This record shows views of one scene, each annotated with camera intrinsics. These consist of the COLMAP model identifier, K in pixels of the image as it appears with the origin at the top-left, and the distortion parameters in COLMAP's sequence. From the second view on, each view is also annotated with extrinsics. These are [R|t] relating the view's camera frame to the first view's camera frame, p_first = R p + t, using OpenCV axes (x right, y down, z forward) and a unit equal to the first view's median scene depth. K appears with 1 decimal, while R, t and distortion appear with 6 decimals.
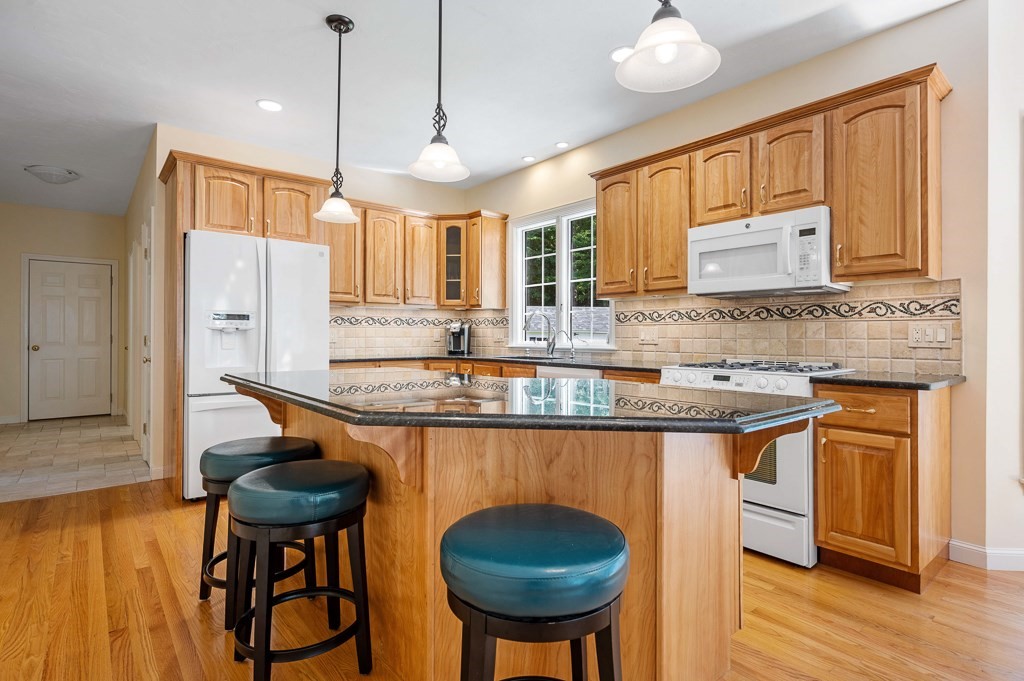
lens RADIAL K [[509.3, 0, 512.0], [0, 509.3, 340.5], [0, 0, 1]] dist [-0.002870, -0.000100]
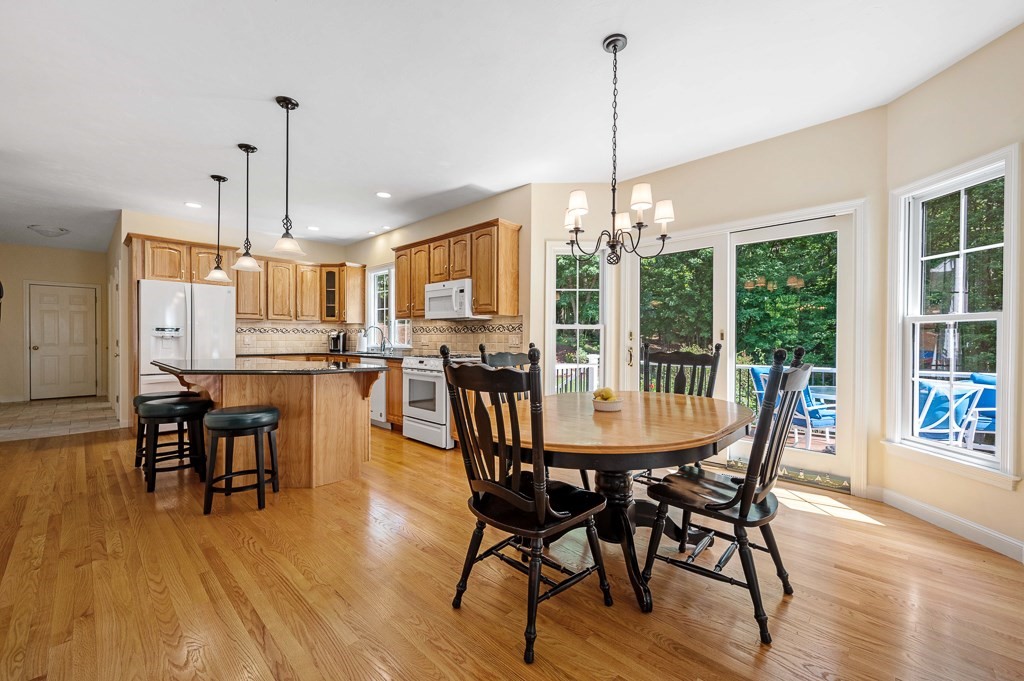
lens RADIAL K [[415.4, 0, 511.6], [0, 415.4, 347.0], [0, 0, 1]] dist [0.000084, -0.000064]
pose [[0.994039, -0.000699, 0.109022, 0.390604], [-0.000659, 0.999923, 0.012415, -0.004606], [-0.109022, -0.012412, 0.993962, -0.455217]]
